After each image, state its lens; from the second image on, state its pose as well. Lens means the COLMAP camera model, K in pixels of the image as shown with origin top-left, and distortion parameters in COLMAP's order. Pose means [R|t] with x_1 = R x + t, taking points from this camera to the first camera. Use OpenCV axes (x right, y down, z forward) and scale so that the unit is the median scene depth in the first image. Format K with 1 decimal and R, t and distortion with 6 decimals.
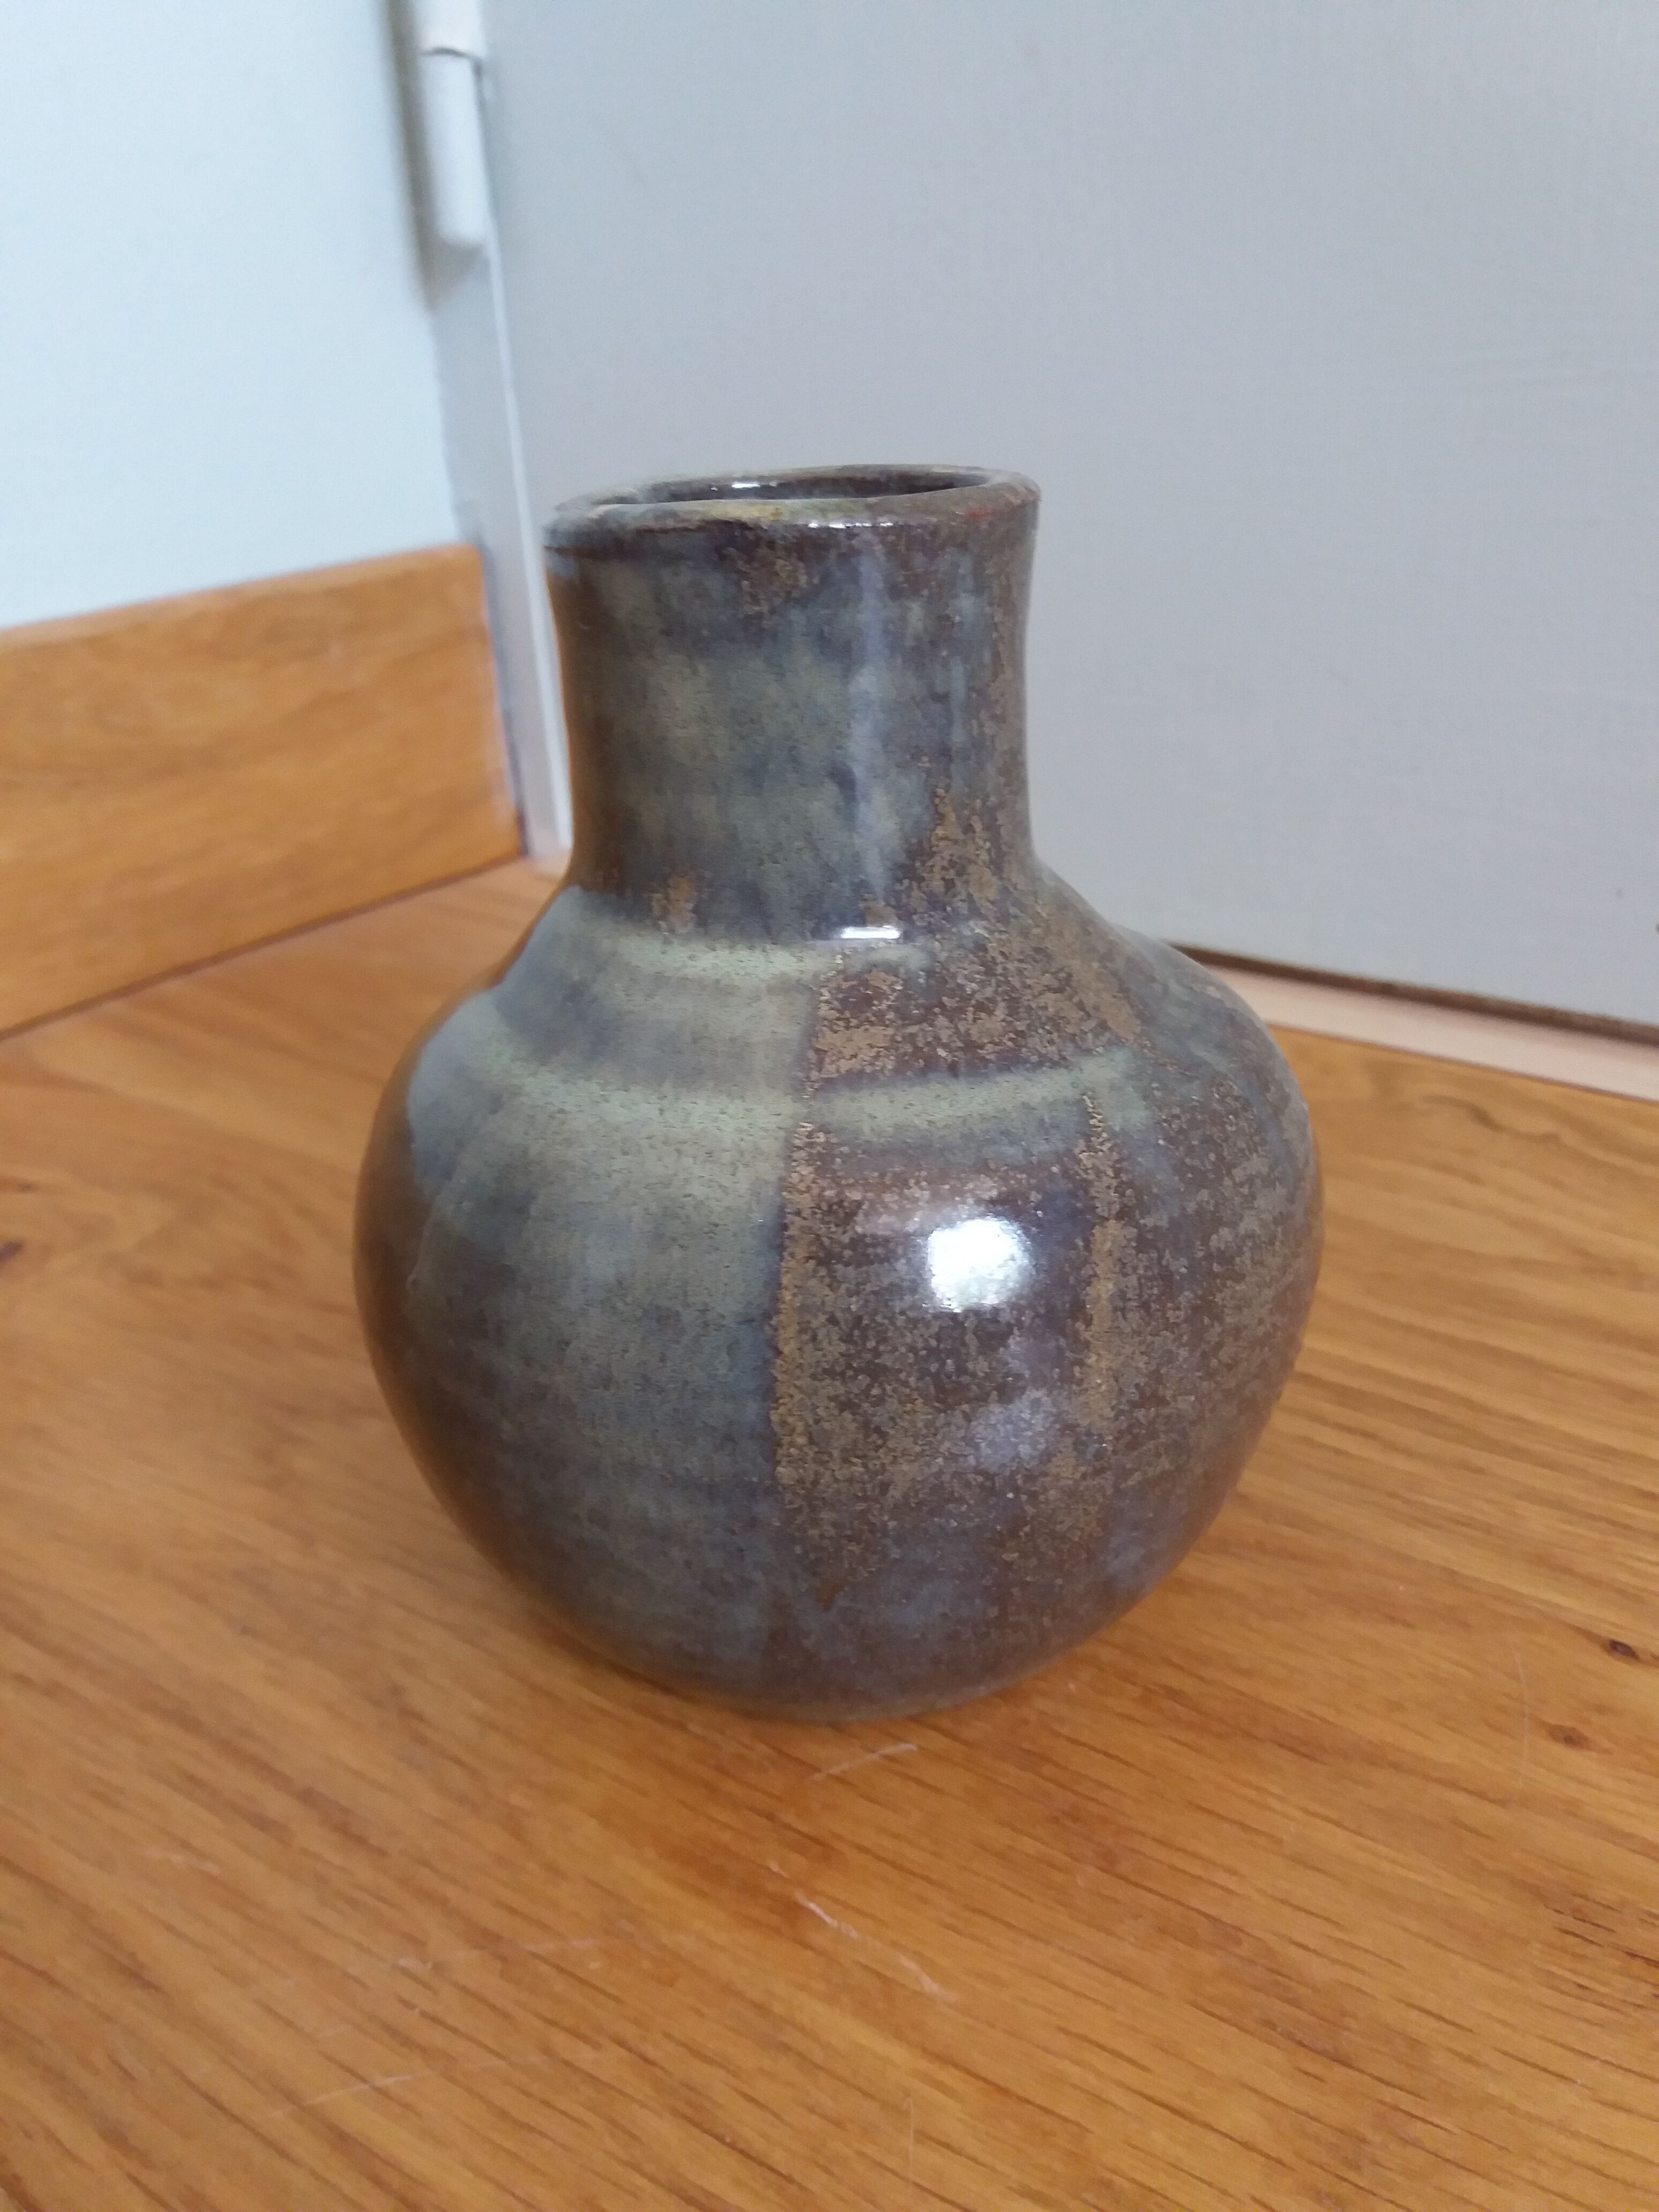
lens RADIAL K [[1921.7, 0, 803.7], [0, 1921.7, 1062.8], [0, 0, 1]] dist [-0.000690, 0.004408]
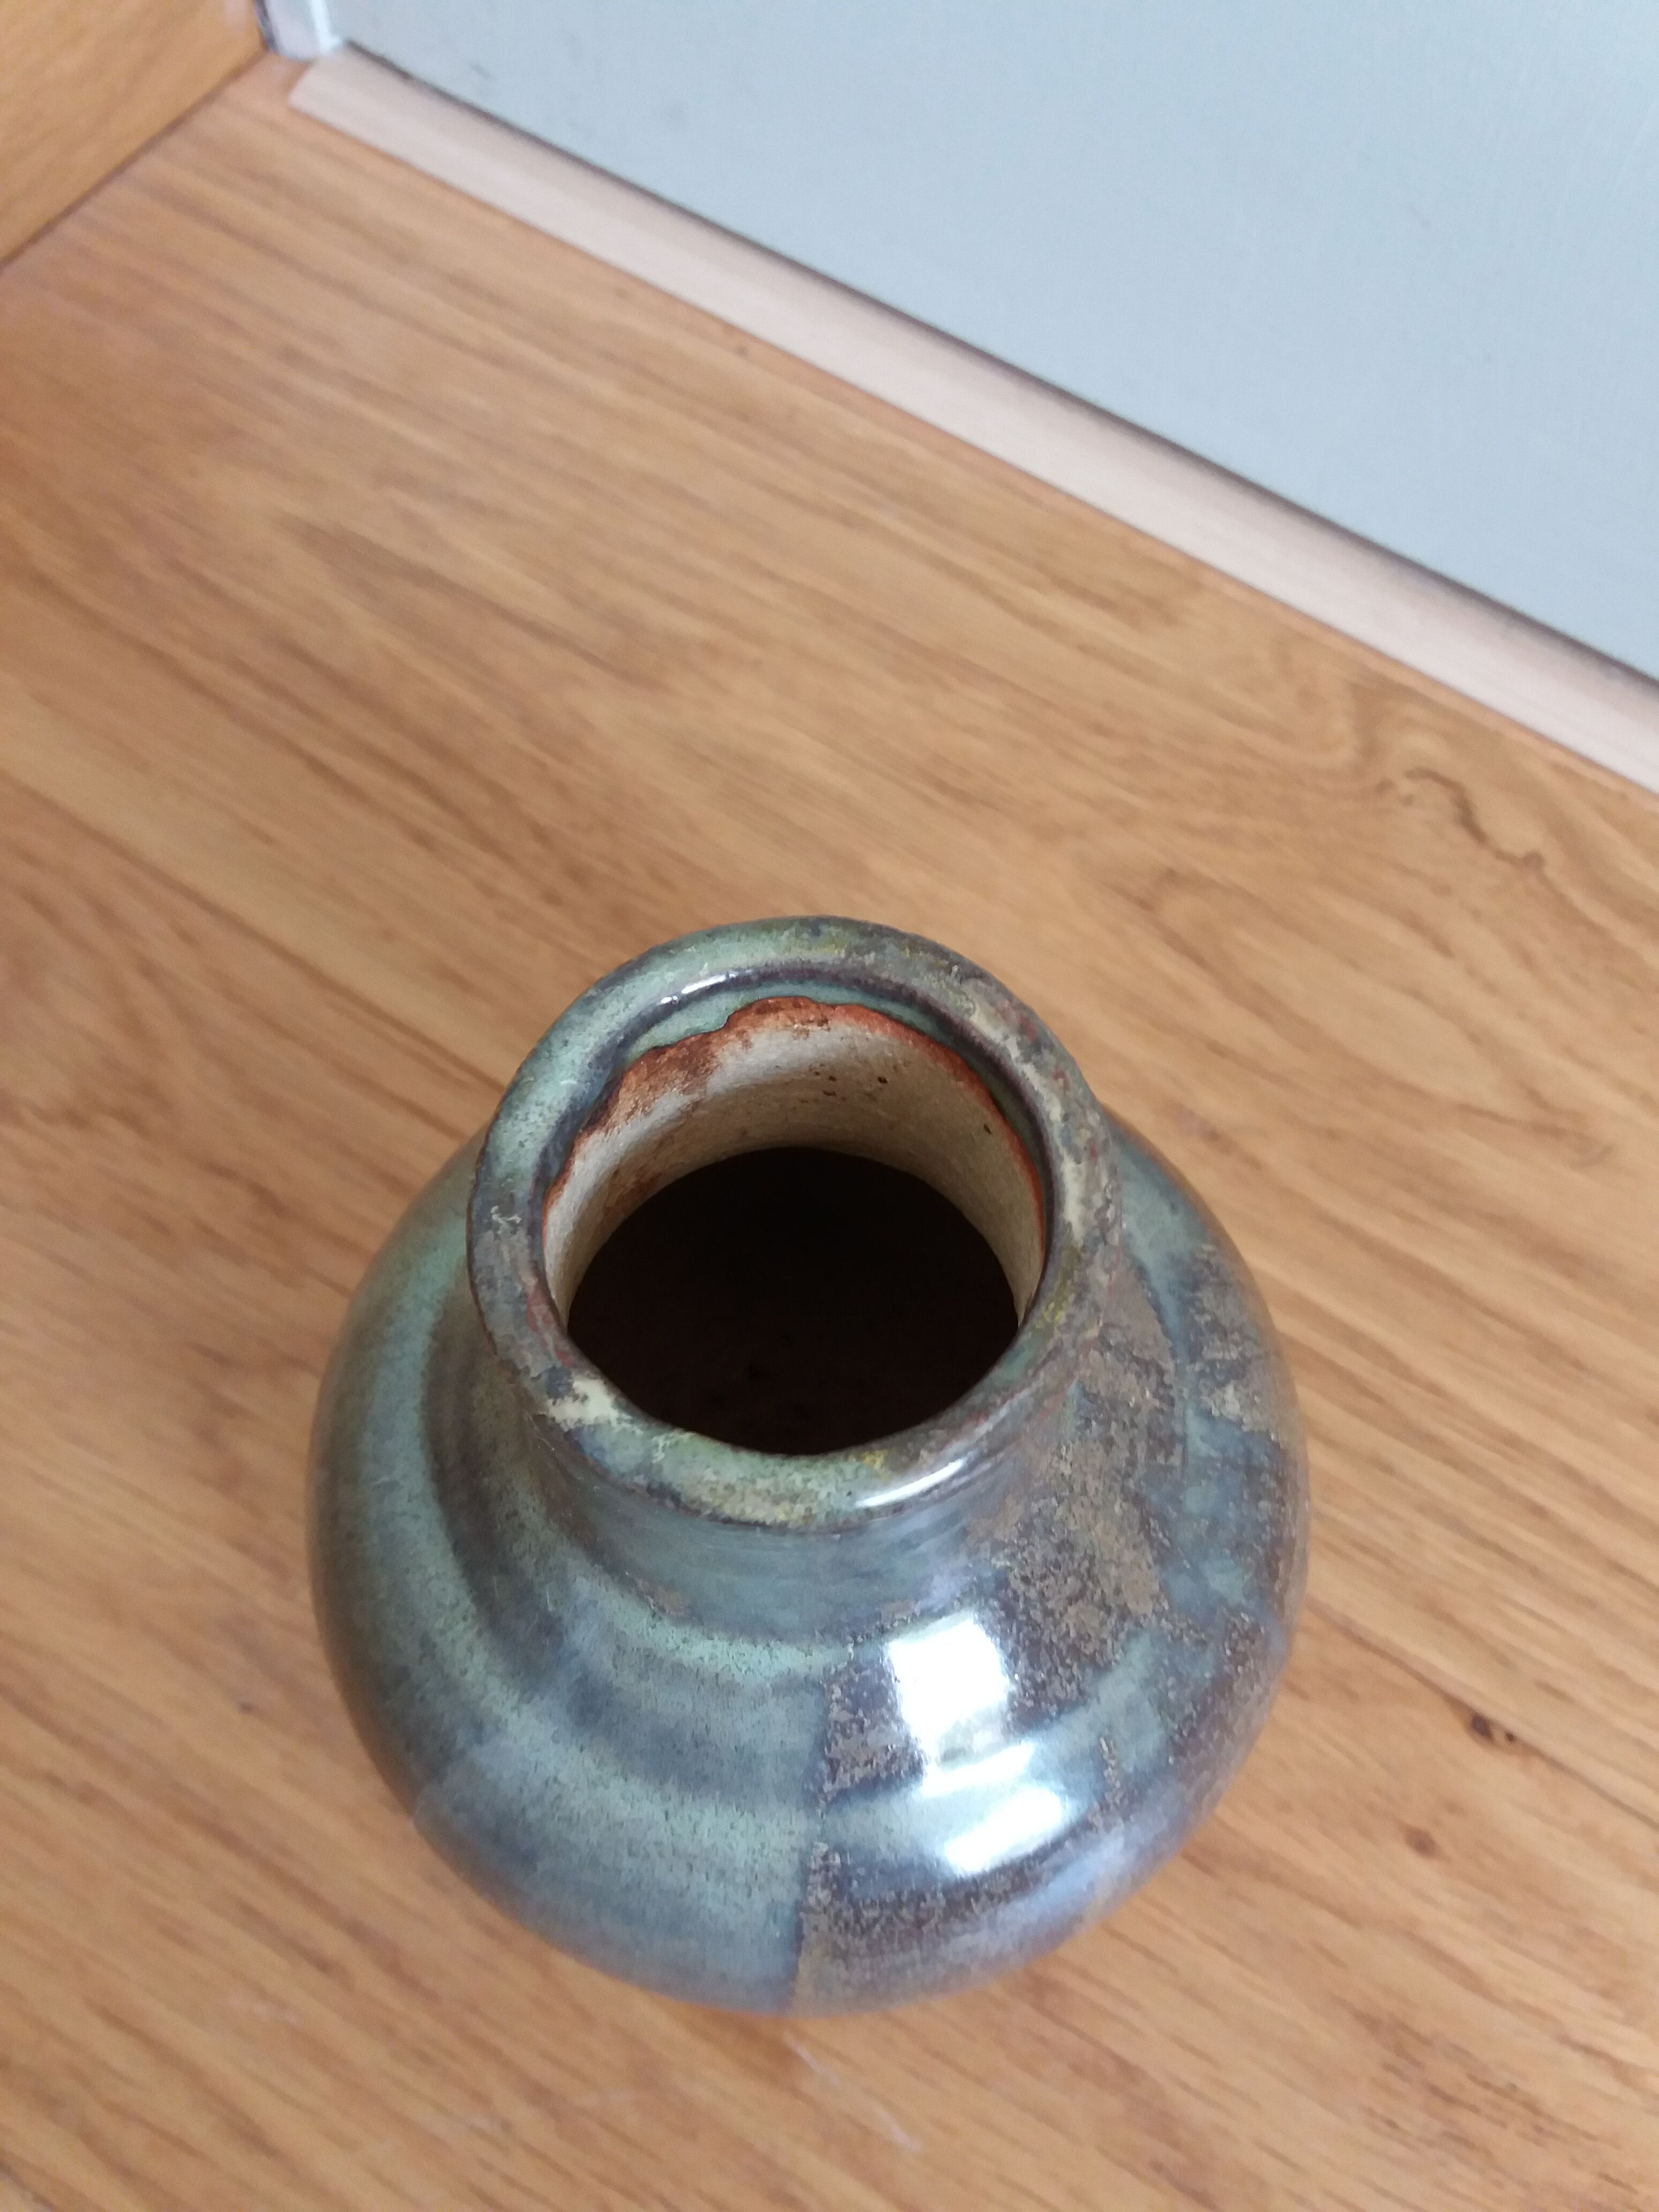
lens RADIAL K [[1921.7, 0, 790.5], [0, 1921.7, 1056.2], [0, 0, 1]] dist [-0.000690, 0.004408]
pose [[0.995376, -0.052912, 0.080168, -0.061941], [-0.016073, 0.731087, 0.682095, -0.805161], [-0.094700, -0.680230, 0.726856, 0.492193]]
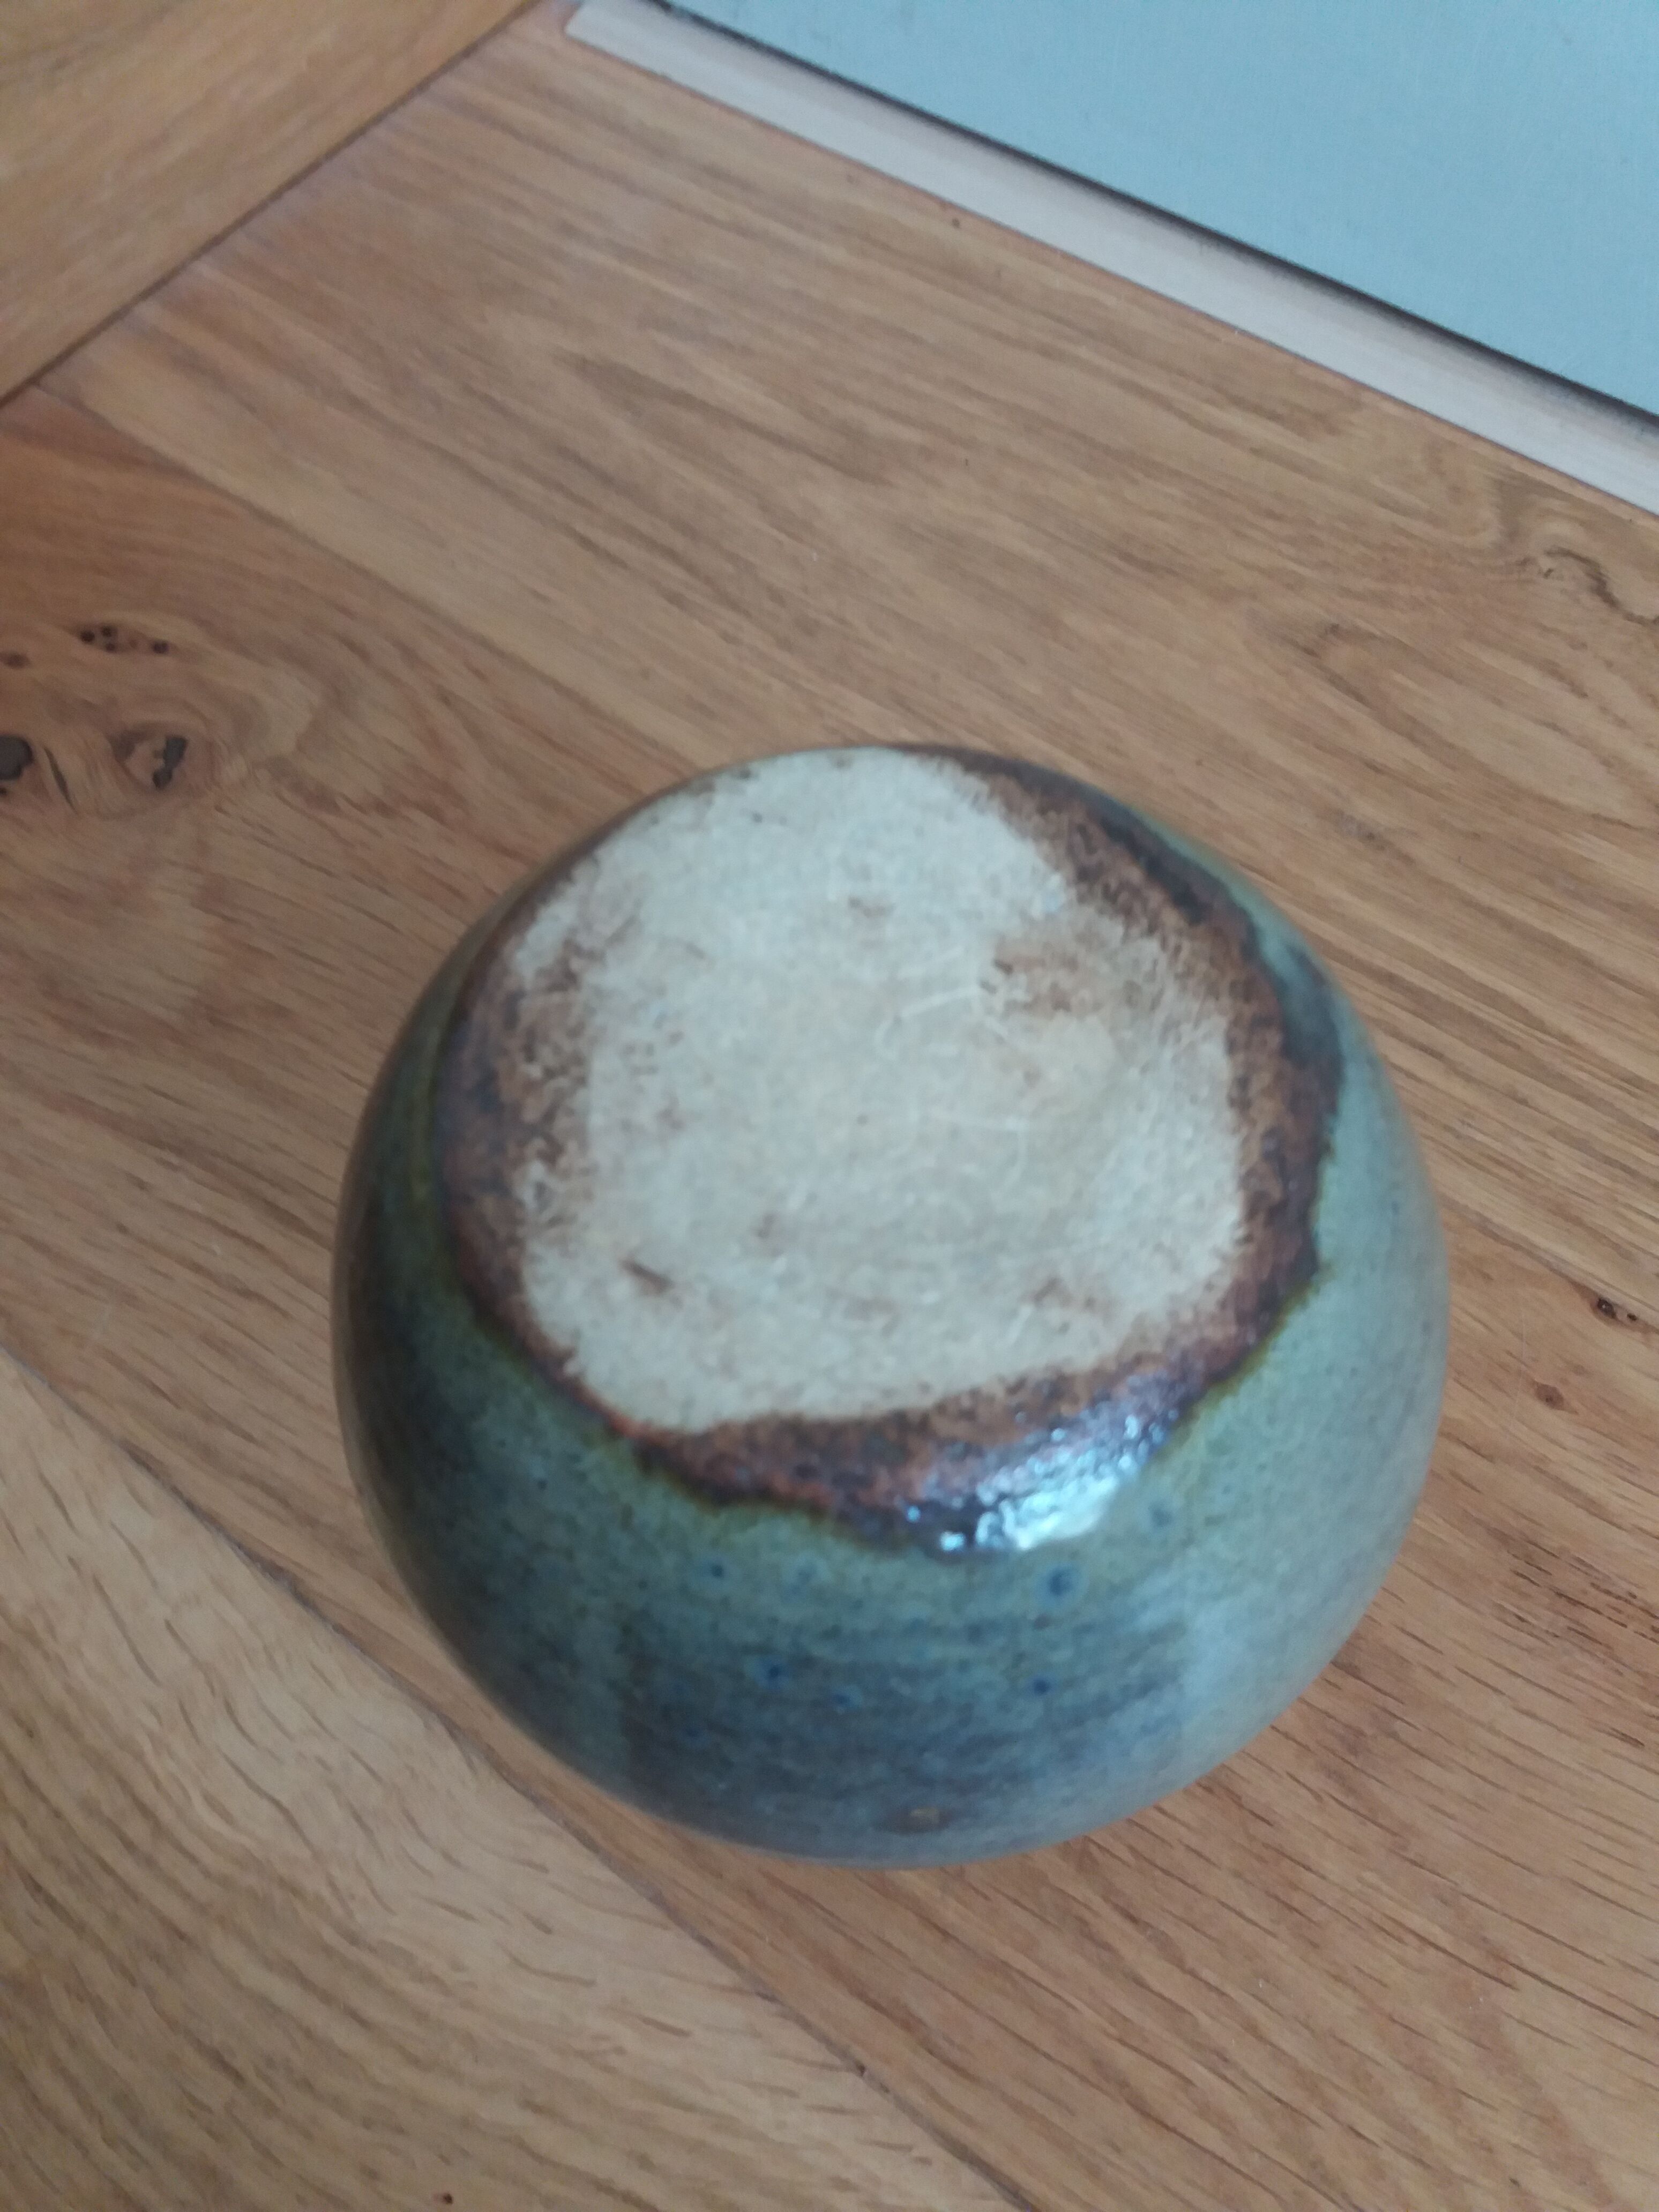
lens RADIAL K [[1921.7, 0, 776.3], [0, 1921.7, 1064.5], [0, 0, 1]] dist [-0.000690, 0.004408]
pose [[0.999746, -0.021506, 0.006753, -0.148236], [0.012260, 0.770158, 0.637735, -0.688674], [-0.018917, -0.637490, 0.770226, 0.115005]]
